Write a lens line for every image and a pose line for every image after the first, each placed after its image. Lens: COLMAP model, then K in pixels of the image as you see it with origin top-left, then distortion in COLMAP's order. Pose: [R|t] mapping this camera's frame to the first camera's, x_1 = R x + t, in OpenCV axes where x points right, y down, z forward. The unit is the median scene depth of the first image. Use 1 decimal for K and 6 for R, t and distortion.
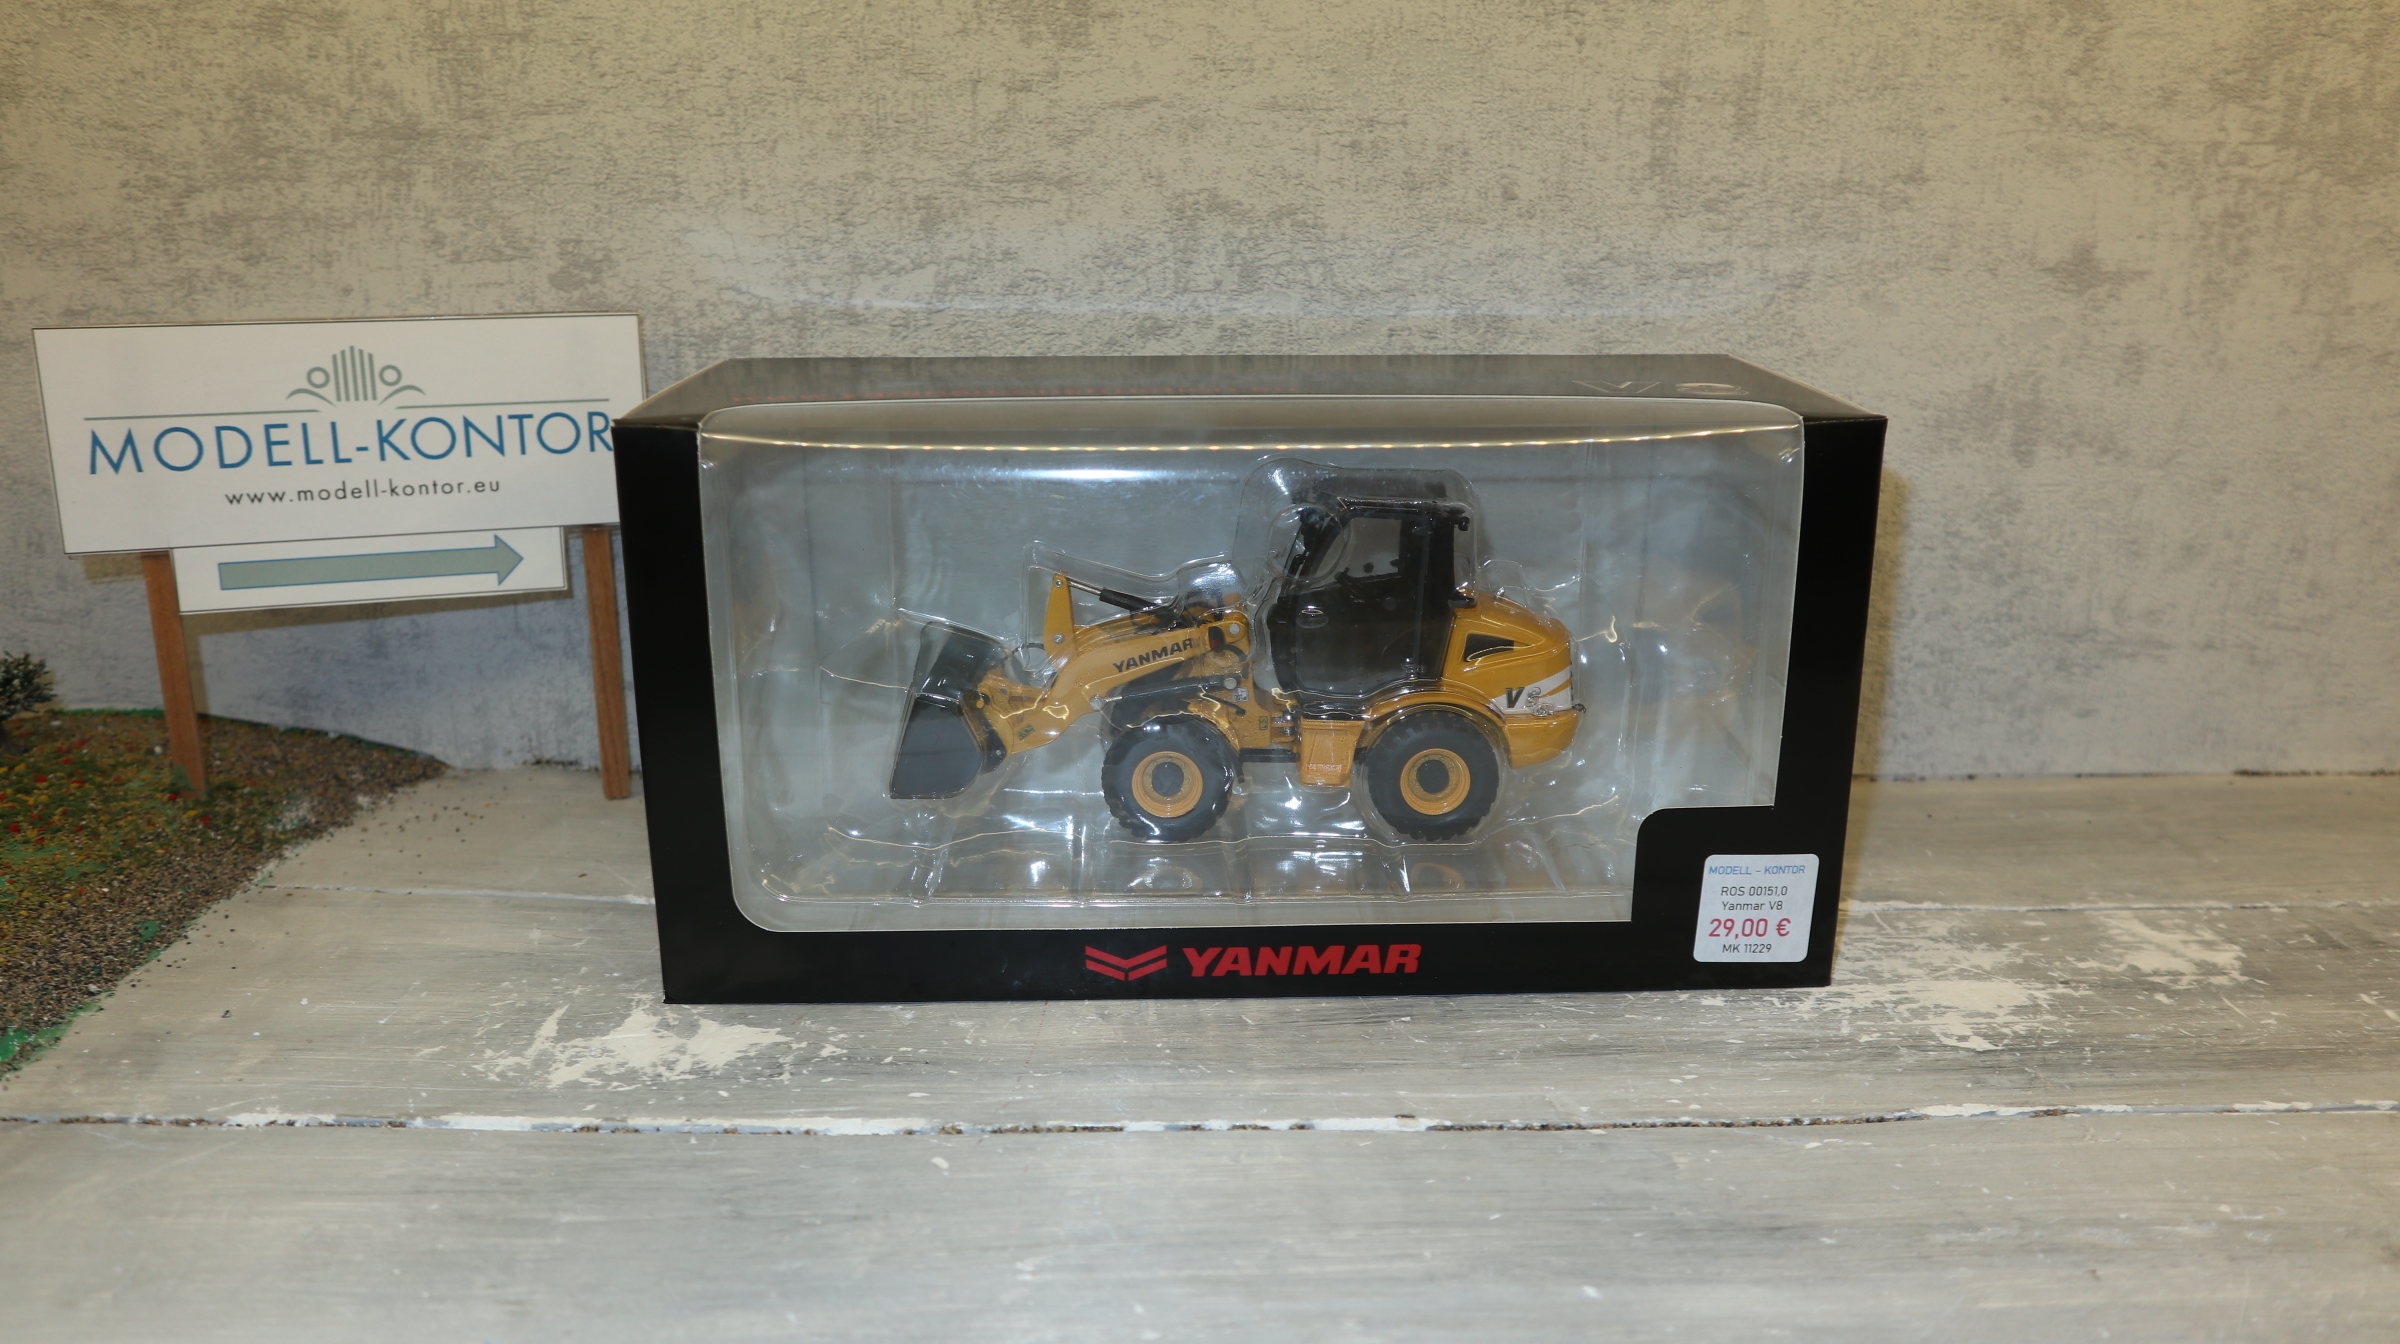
lens RADIAL K [[1896.8, 0, 1200.0], [0, 1896.8, 672.0], [0, 0, 1]] dist [-0.027953, 0.012289]
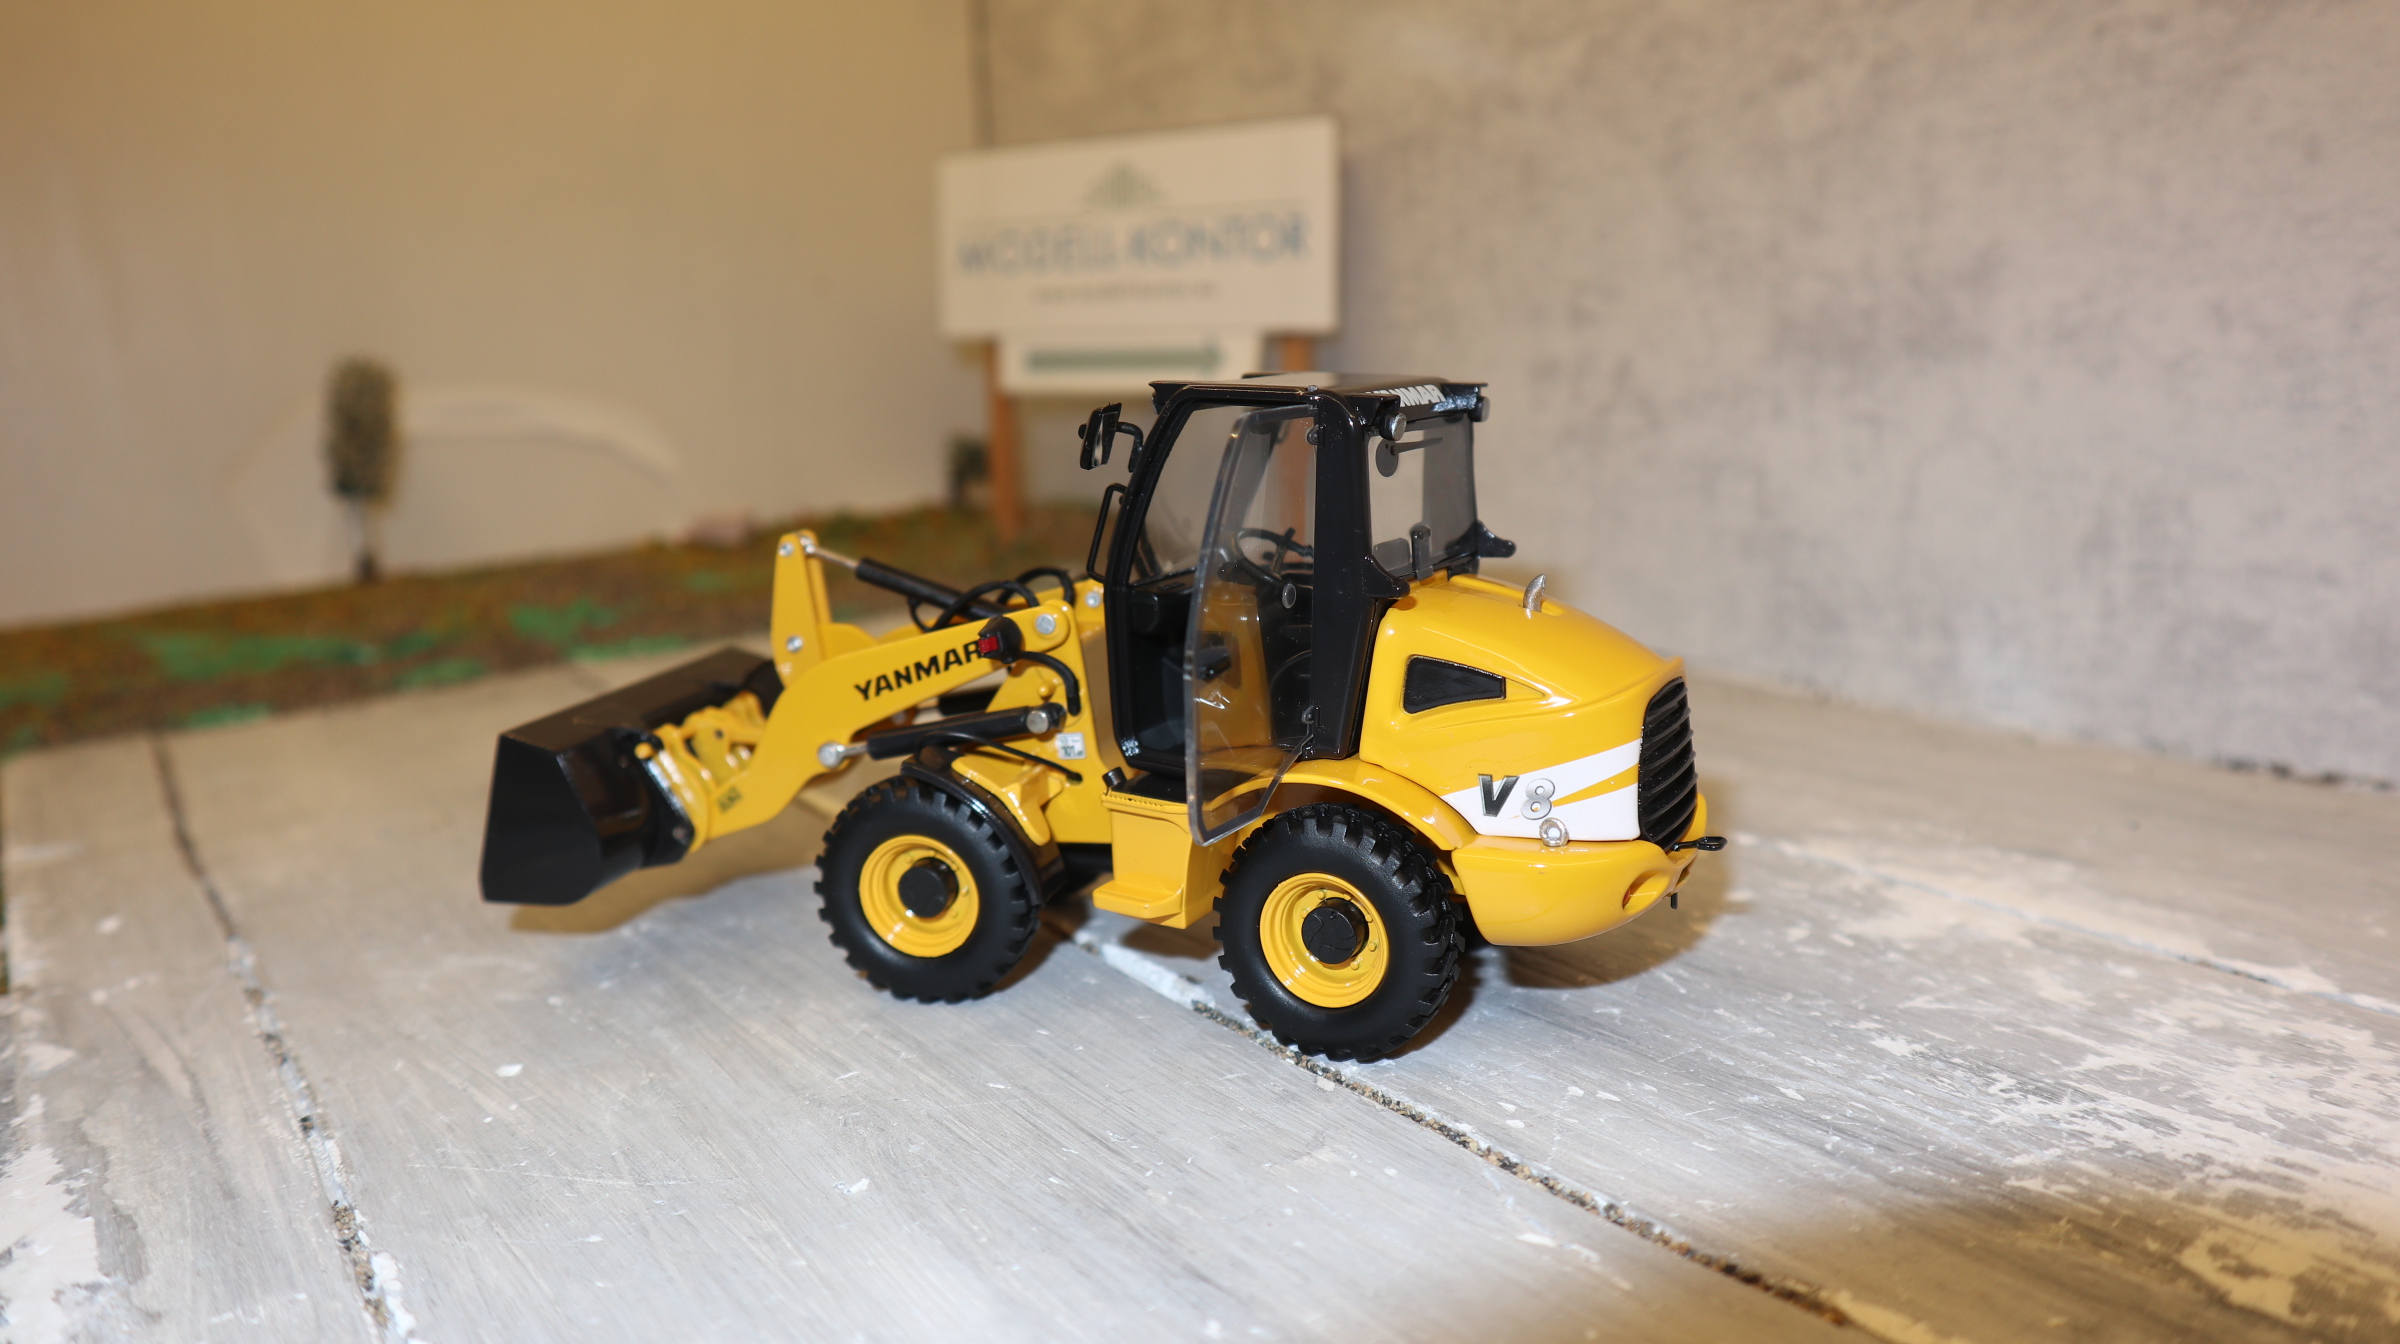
lens RADIAL K [[1720.8, 0, 1200.0], [0, 1720.8, 672.0], [0, 0, 1]] dist [-0.098987, 0.070904]
pose [[0.566227, 0.142907, -0.811766, 0.599120], [-0.182589, 0.982134, 0.045539, 0.097106], [0.803771, 0.122434, 0.582204, 0.632083]]
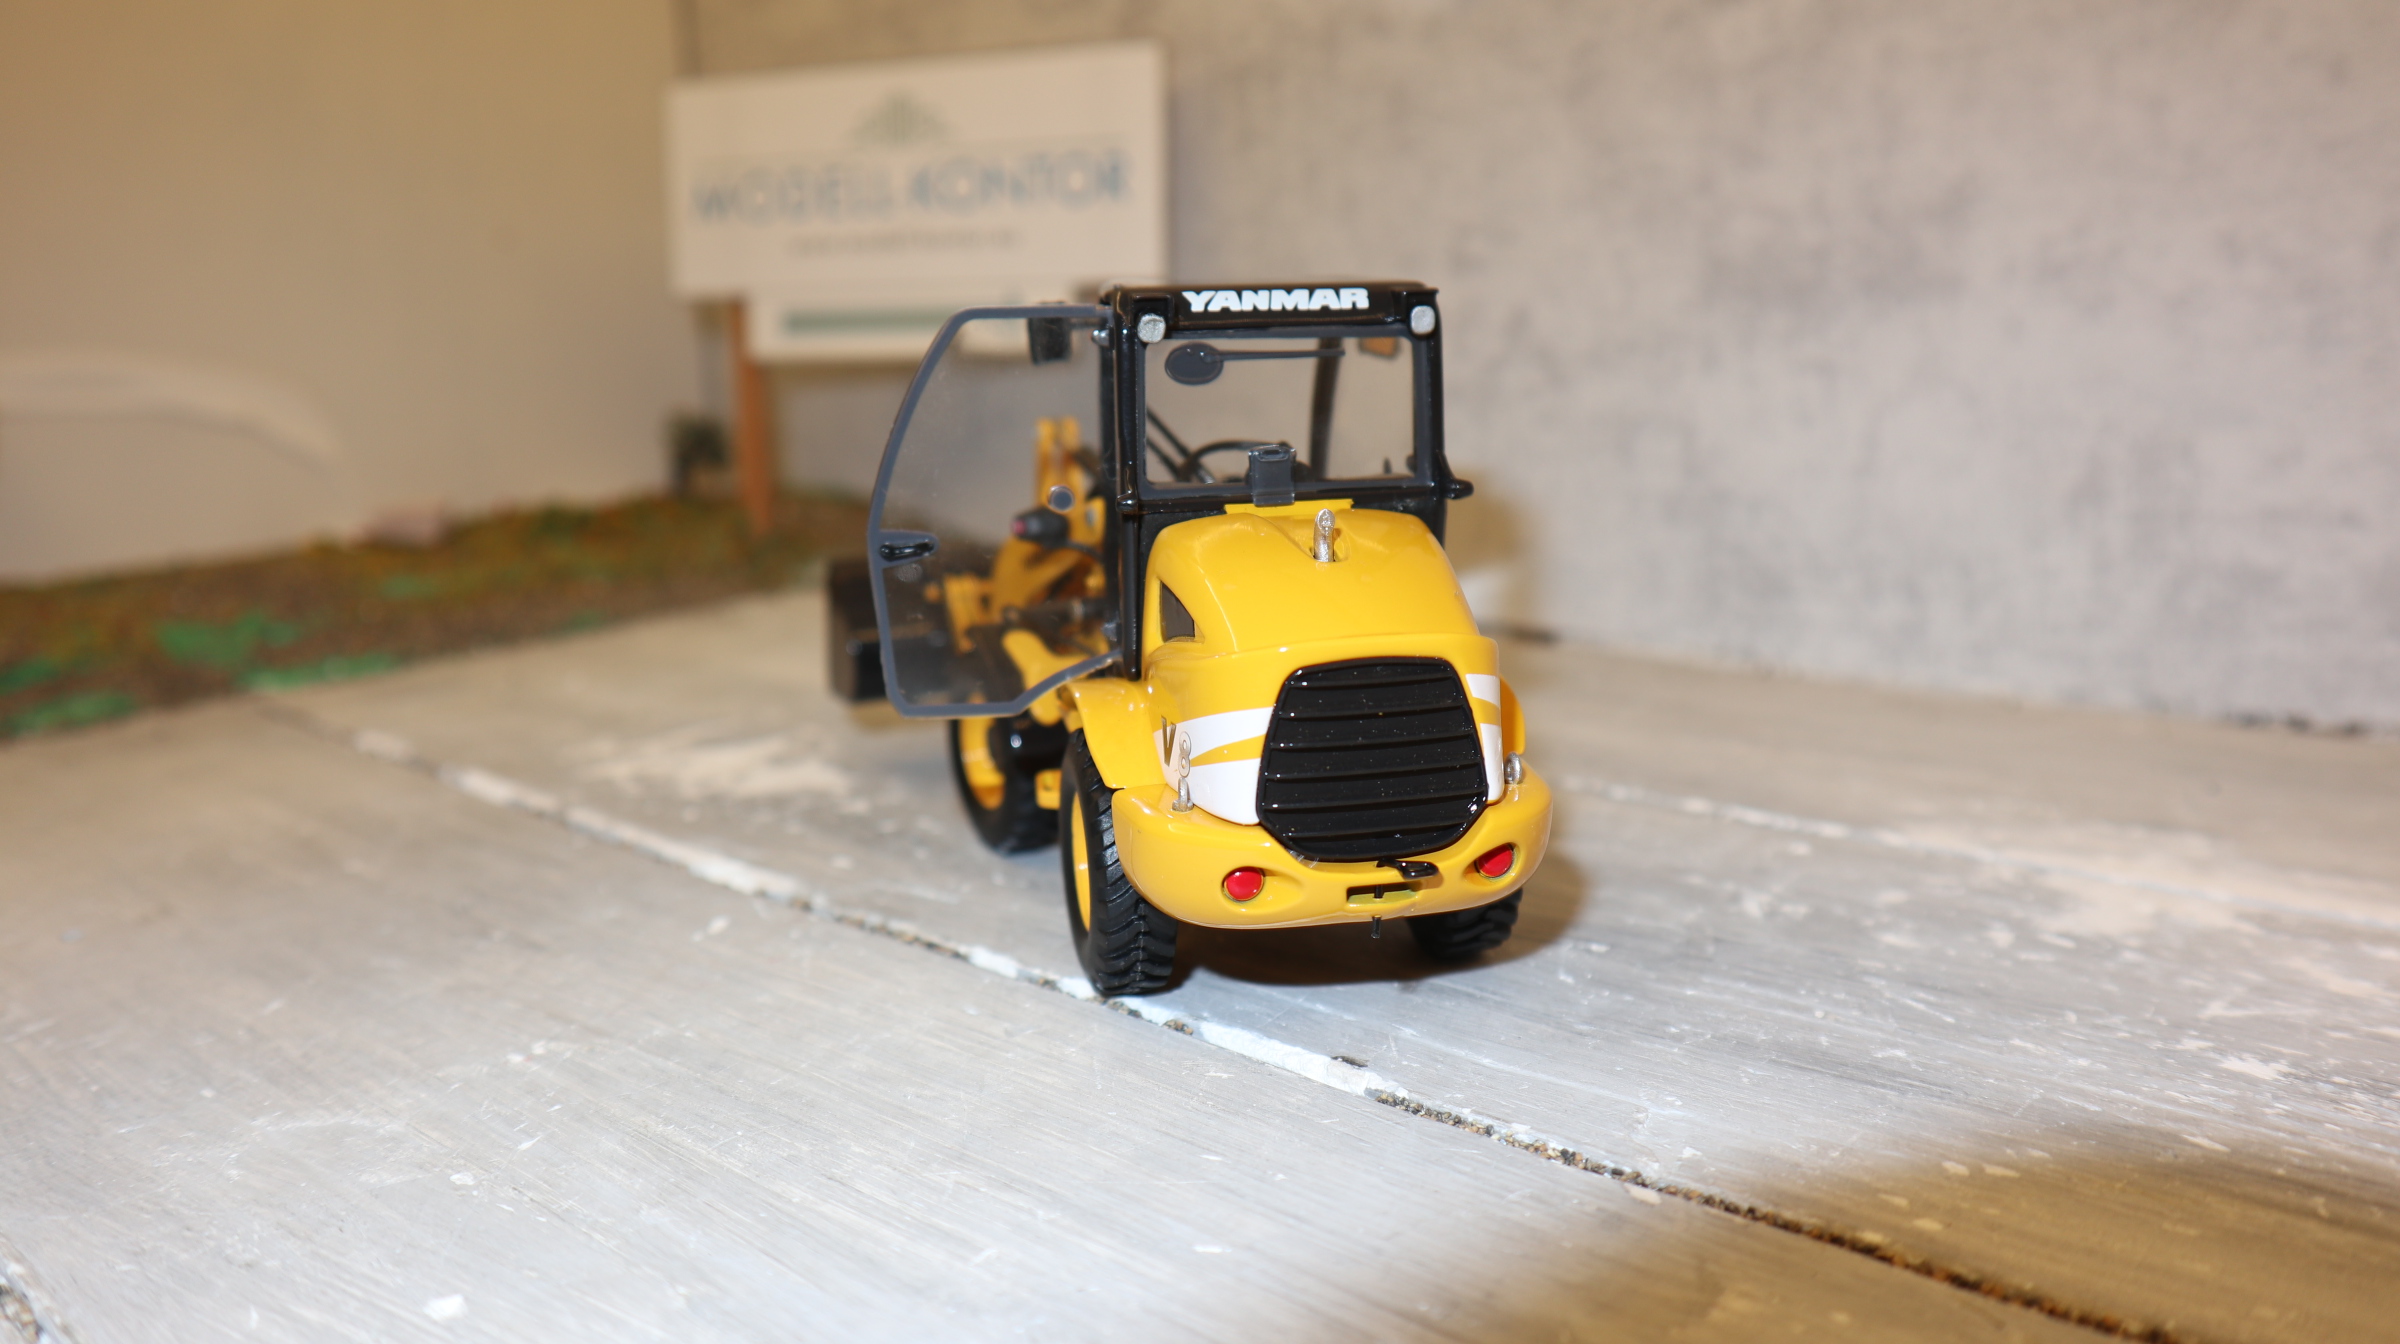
lens RADIAL K [[1720.8, 0, 1200.0], [0, 1720.8, 672.0], [0, 0, 1]] dist [-0.098987, 0.070904]
pose [[0.745509, 0.114064, -0.656662, 0.376952], [-0.147240, 0.989090, 0.004647, 0.132650], [0.650028, 0.093223, 0.754171, 0.609781]]
